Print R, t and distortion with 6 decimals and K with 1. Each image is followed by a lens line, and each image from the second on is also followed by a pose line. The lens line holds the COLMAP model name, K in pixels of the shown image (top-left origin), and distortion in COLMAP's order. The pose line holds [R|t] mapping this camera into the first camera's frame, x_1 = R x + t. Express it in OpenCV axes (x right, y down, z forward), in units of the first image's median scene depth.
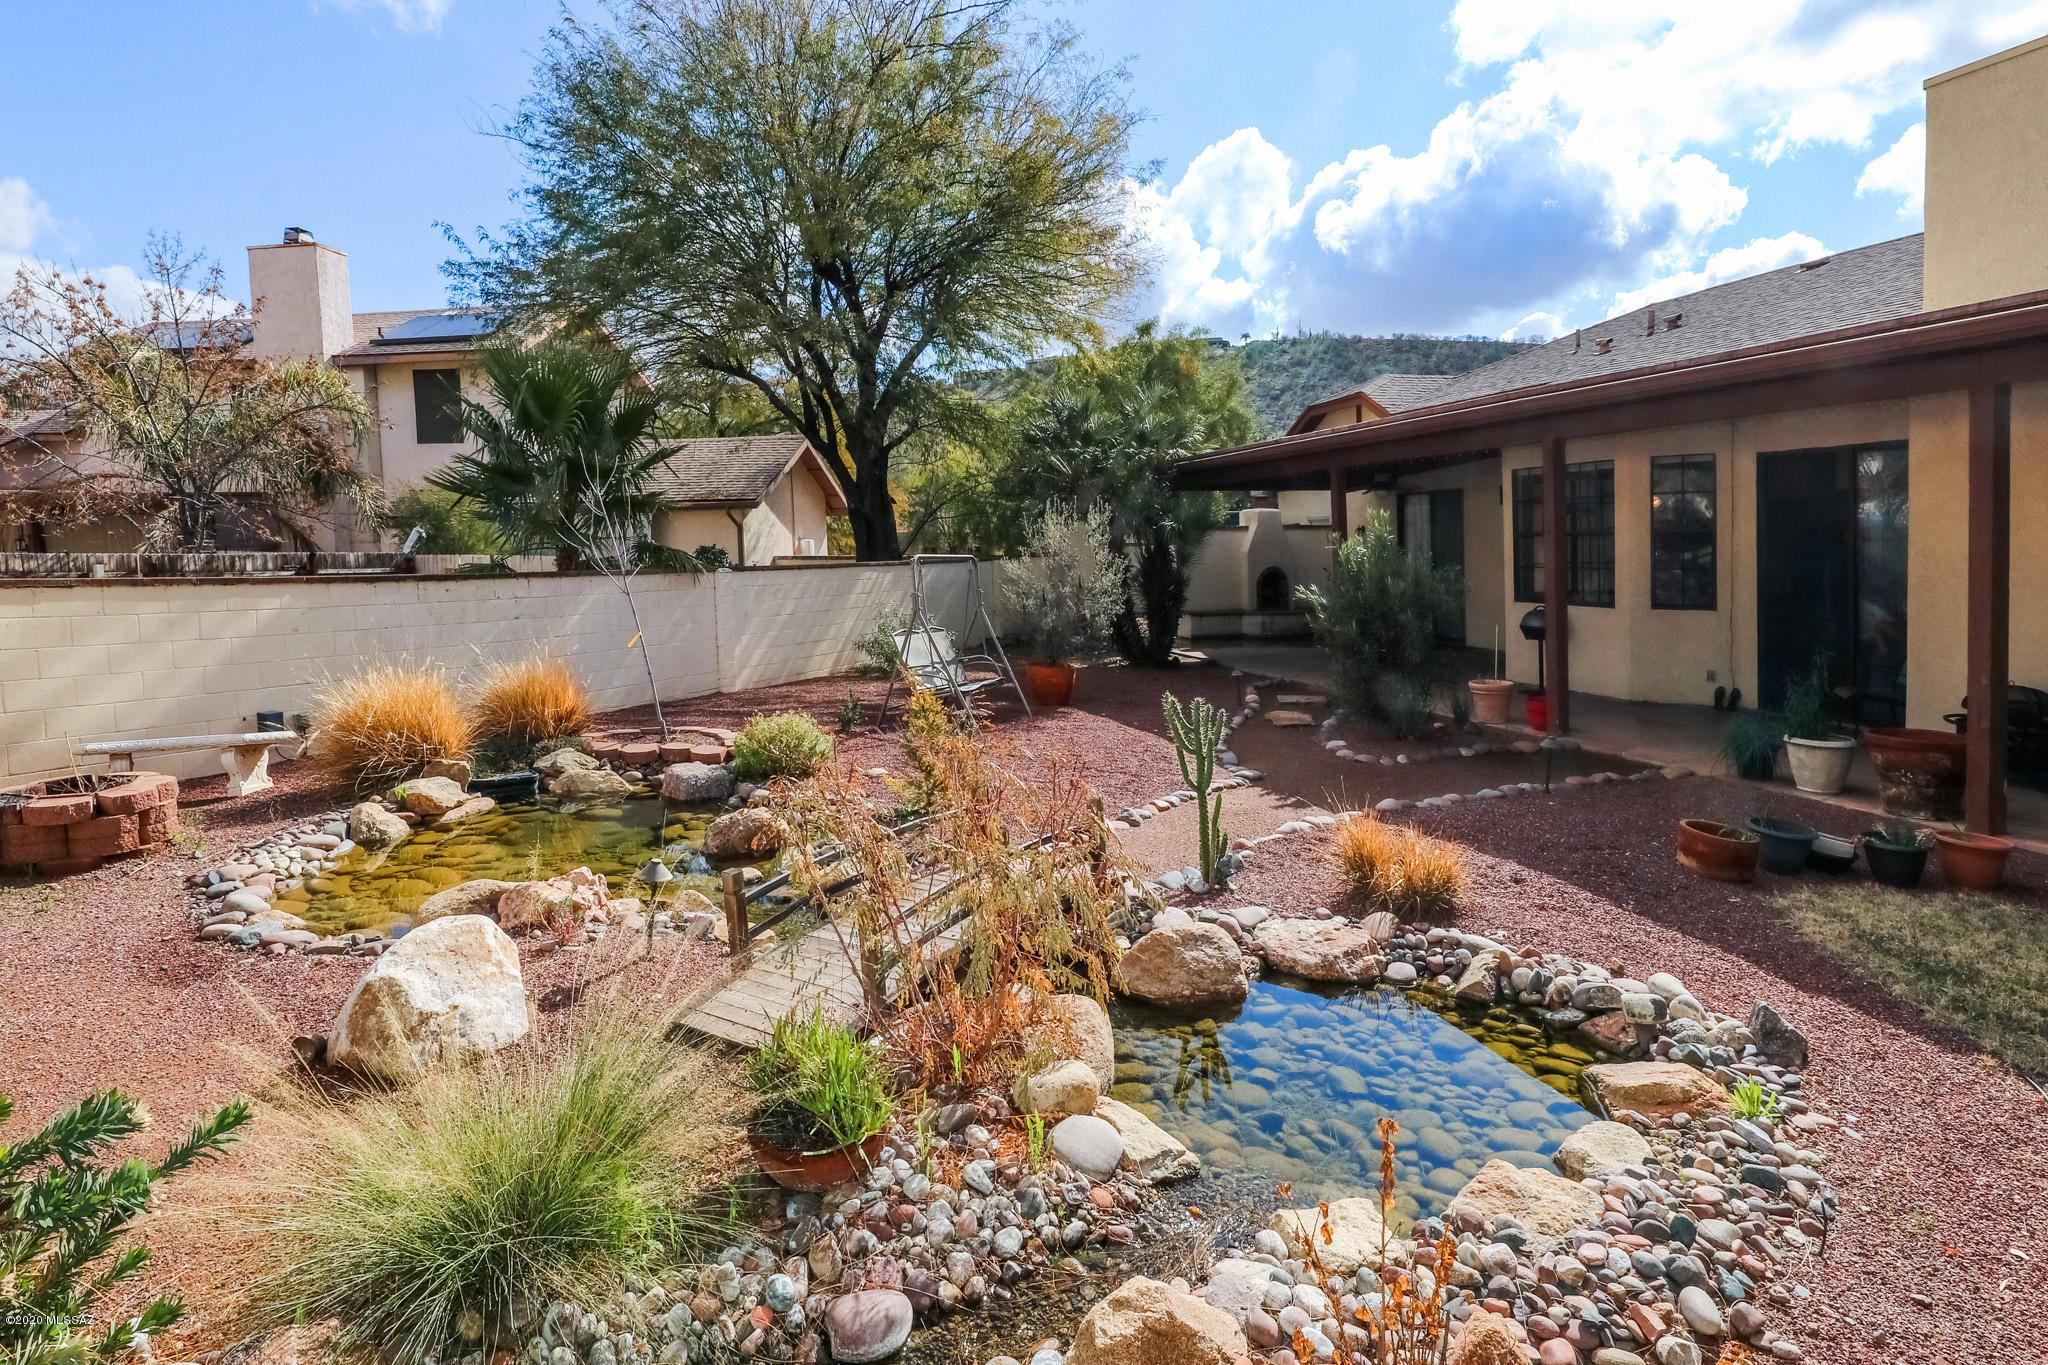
lens RADIAL K [[1028.1, 0, 1032.9], [0, 1028.1, 605.1], [0, 0, 1]] dist [0.056620, -0.000146]
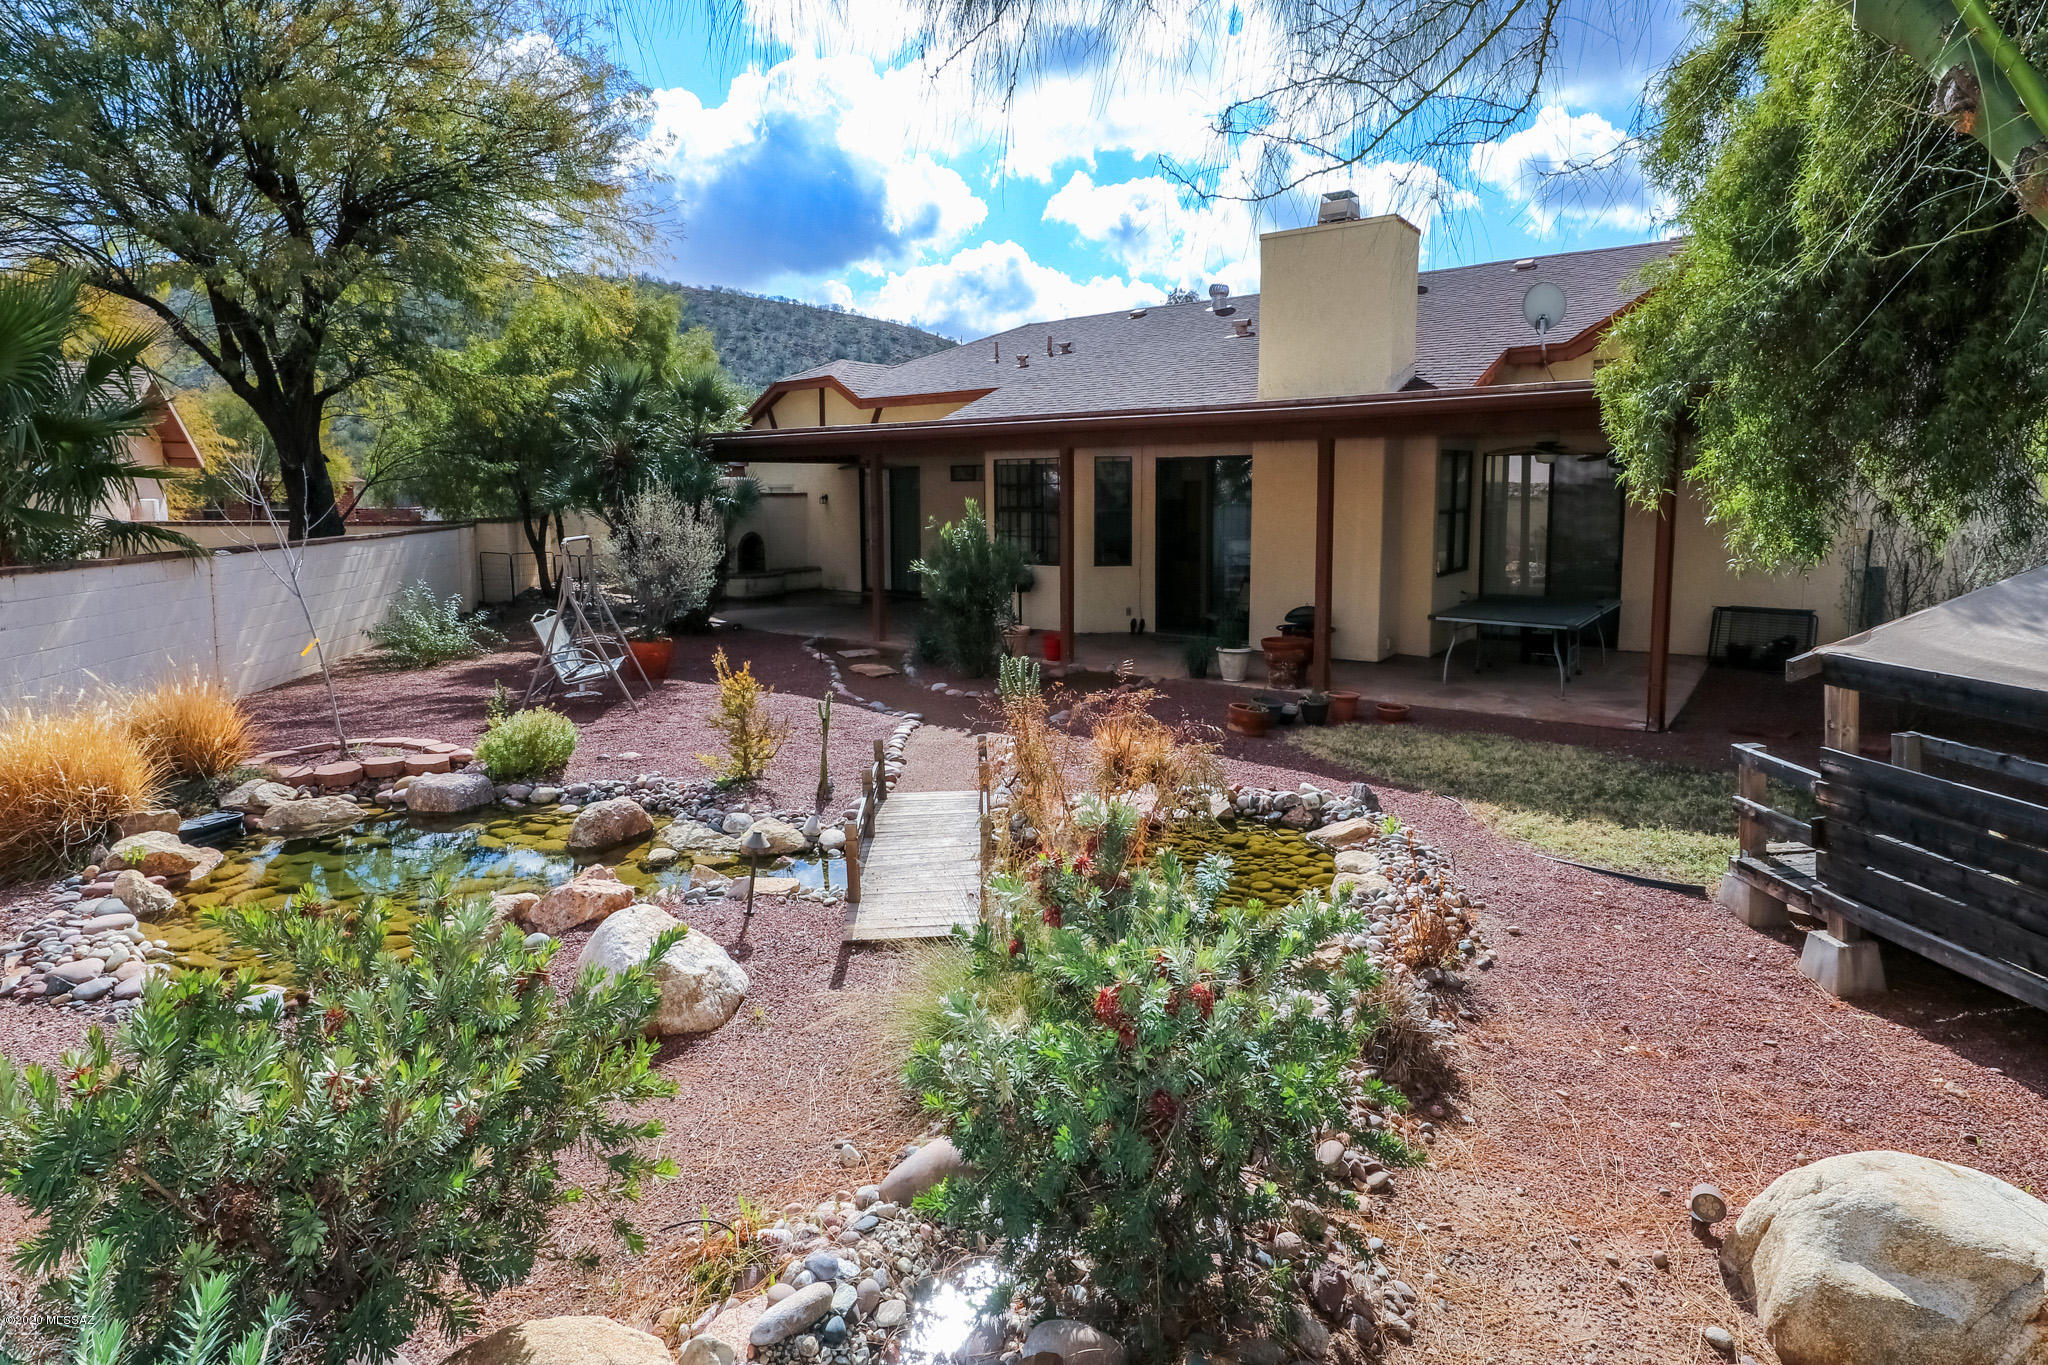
lens RADIAL K [[1028.1, 0, 1032.9], [0, 1028.1, 605.1], [0, 0, 1]] dist [0.056620, -0.000146]
pose [[0.812720, -0.057202, 0.579839, -0.354993], [0.030877, 0.997999, 0.055176, -0.029152], [-0.581835, -0.026939, 0.812860, -0.068207]]
